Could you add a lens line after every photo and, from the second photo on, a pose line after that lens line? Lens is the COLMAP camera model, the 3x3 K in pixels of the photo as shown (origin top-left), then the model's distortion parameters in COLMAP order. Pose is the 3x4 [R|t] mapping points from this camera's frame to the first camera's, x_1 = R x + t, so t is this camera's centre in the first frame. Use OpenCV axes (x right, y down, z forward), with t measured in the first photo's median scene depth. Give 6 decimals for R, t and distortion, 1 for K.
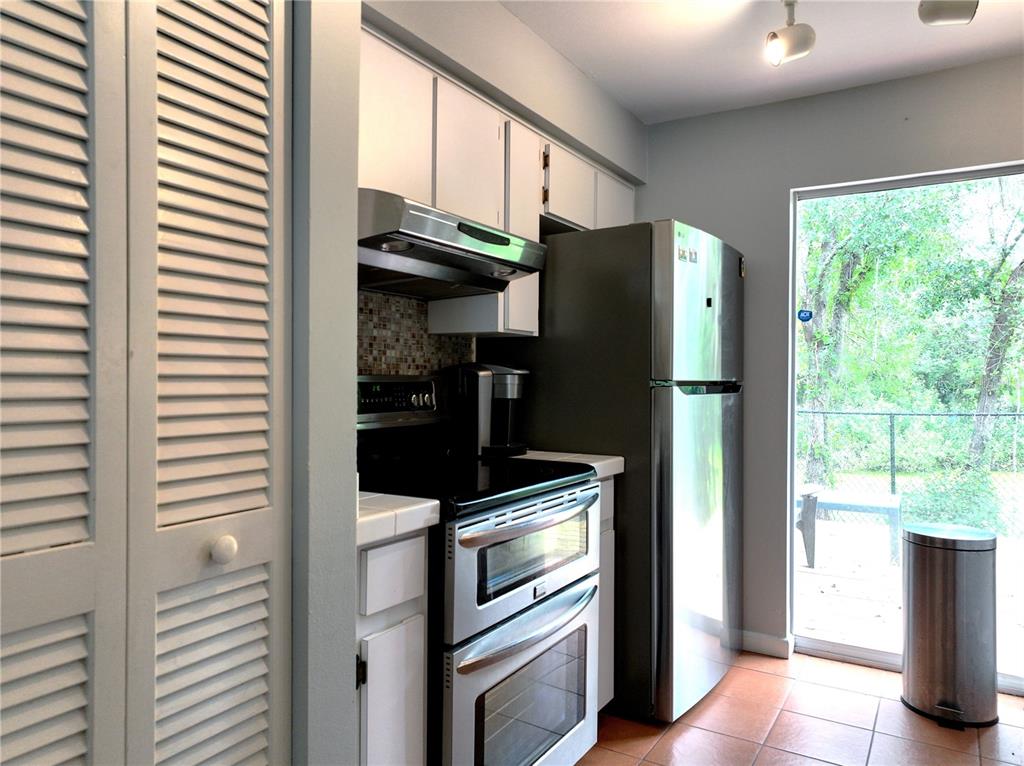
lens RADIAL K [[722.9, 0, 514.0], [0, 722.9, 378.5], [0, 0, 1]] dist [0.013899, -0.001223]
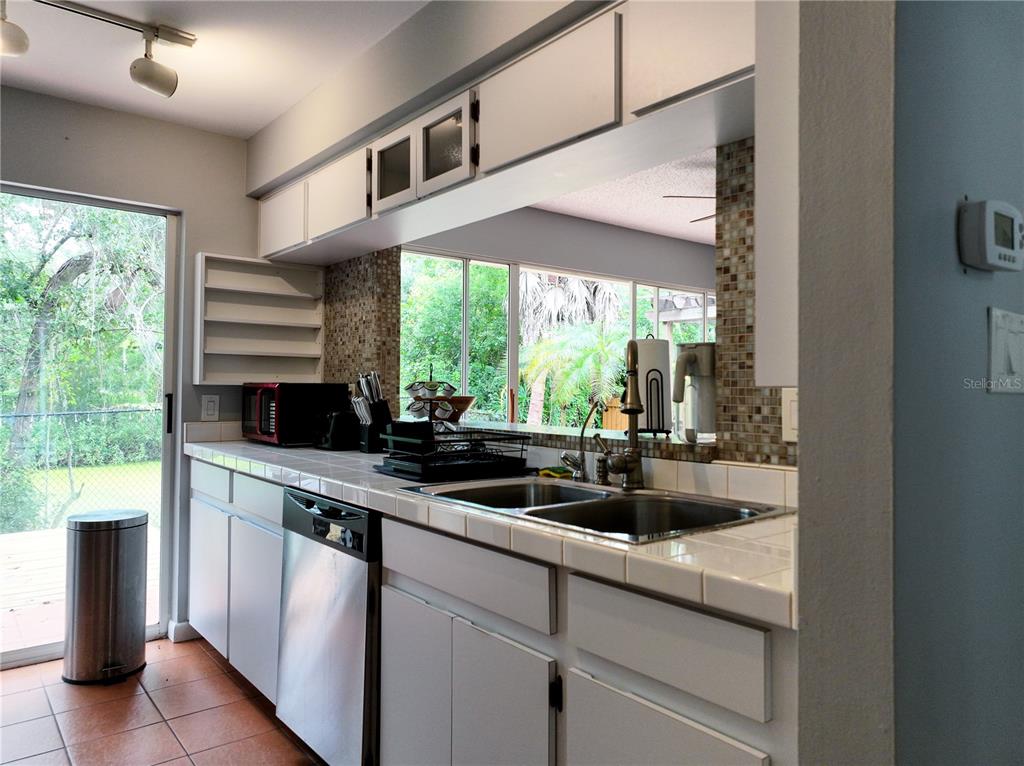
lens RADIAL K [[722.9, 0, 515.4], [0, 722.9, 380.9], [0, 0, 1]] dist [0.013899, -0.001223]
pose [[0.354992, 0.005736, 0.934852, -0.203176], [-0.007509, 0.999966, -0.003284, -0.001259], [-0.934839, -0.005854, 0.355023, -0.001369]]
